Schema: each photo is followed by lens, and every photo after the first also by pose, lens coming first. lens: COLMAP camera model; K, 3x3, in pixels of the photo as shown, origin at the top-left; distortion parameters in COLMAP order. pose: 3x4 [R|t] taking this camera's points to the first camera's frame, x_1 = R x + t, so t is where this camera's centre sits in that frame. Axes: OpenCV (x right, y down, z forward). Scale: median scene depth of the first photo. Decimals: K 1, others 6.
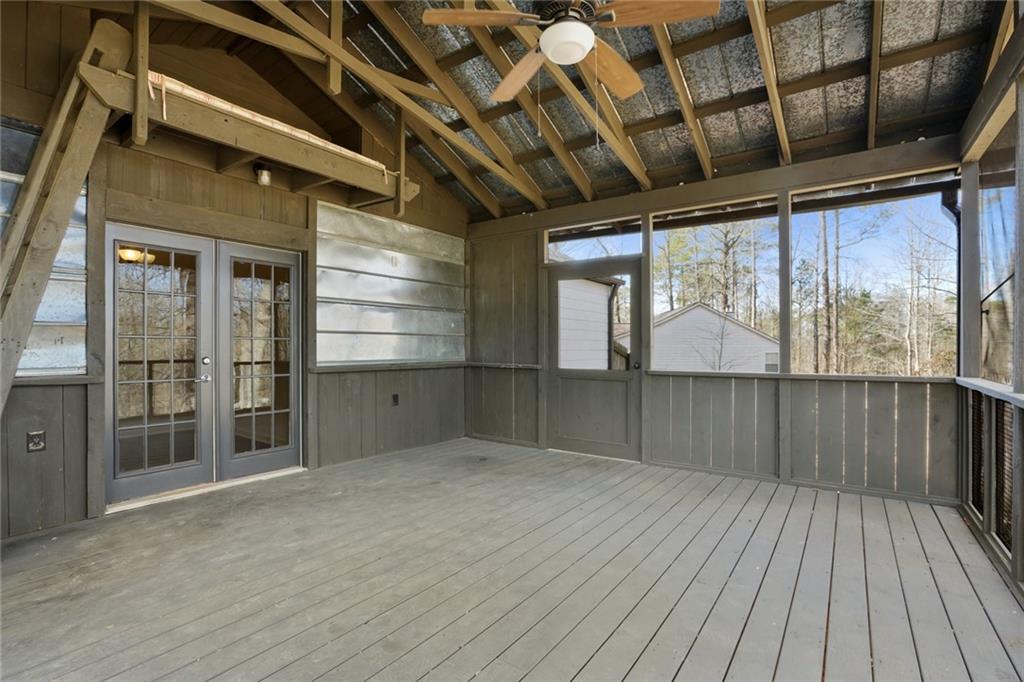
lens RADIAL K [[481.6, 0, 521.8], [0, 481.6, 346.8], [0, 0, 1]] dist [0.000889, 0.023499]
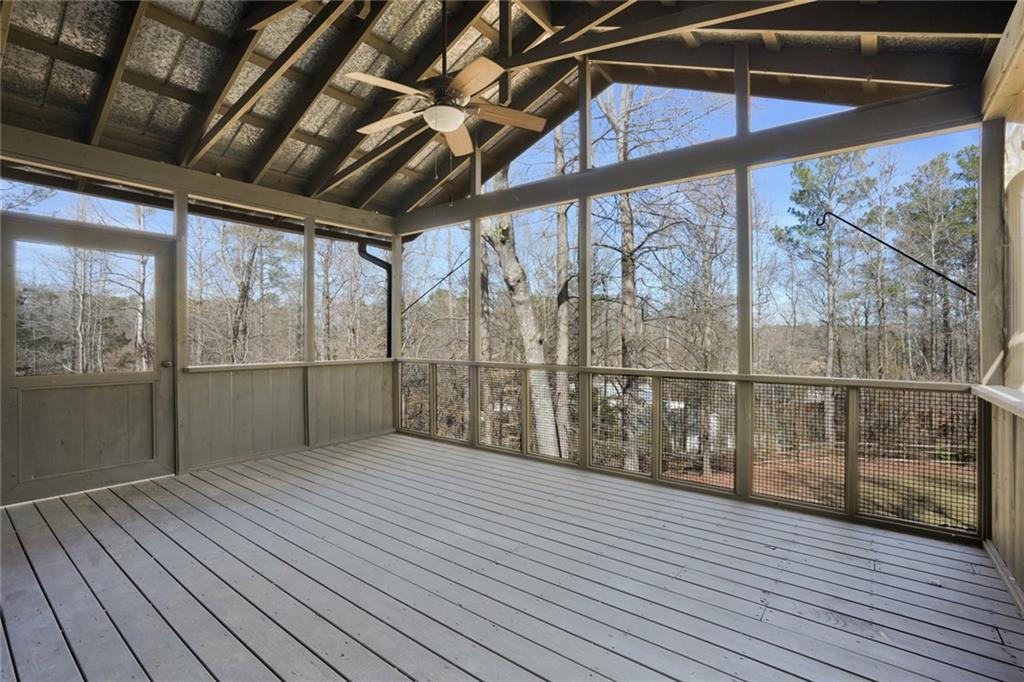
lens RADIAL K [[475.3, 0, 504.7], [0, 475.3, 338.4], [0, 0, 1]] dist [-0.056164, 0.022518]
pose [[0.080987, 0.004776, 0.996704, -0.544466], [0.008356, 0.999950, -0.005470, 0.003597], [-0.996680, 0.008771, 0.080943, 0.338409]]
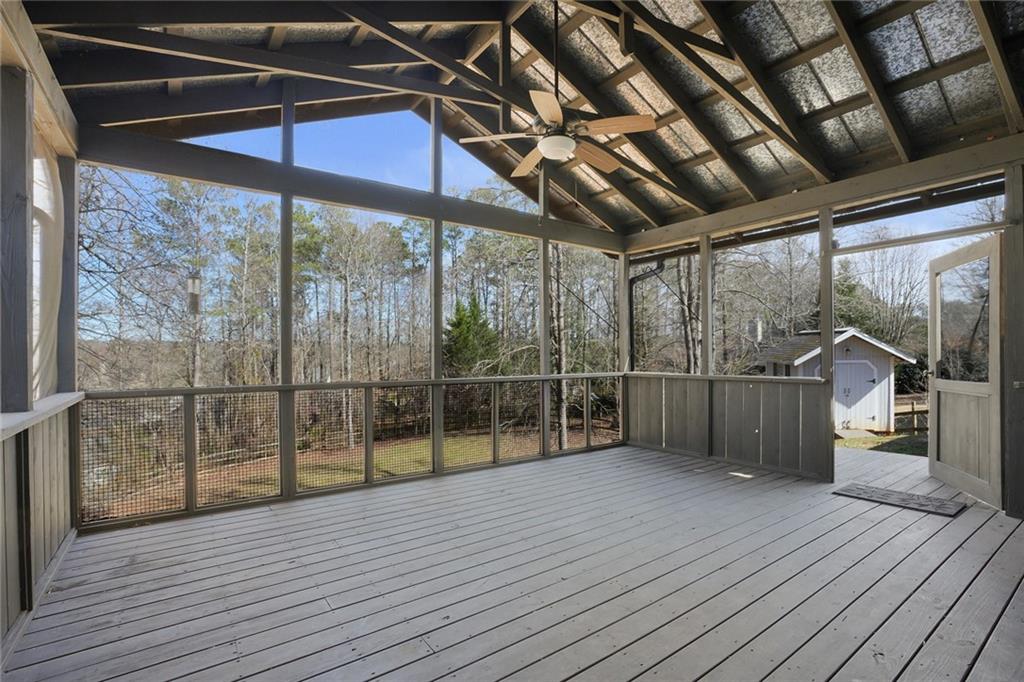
lens RADIAL K [[481.6, 0, 521.8], [0, 481.6, 346.8], [0, 0, 1]] dist [0.000889, 0.023499]
pose [[-0.950211, 0.004400, 0.311576, -0.106763], [-0.000633, 0.999871, -0.016052, 0.003147], [-0.311606, -0.015450, -0.950086, 1.123518]]
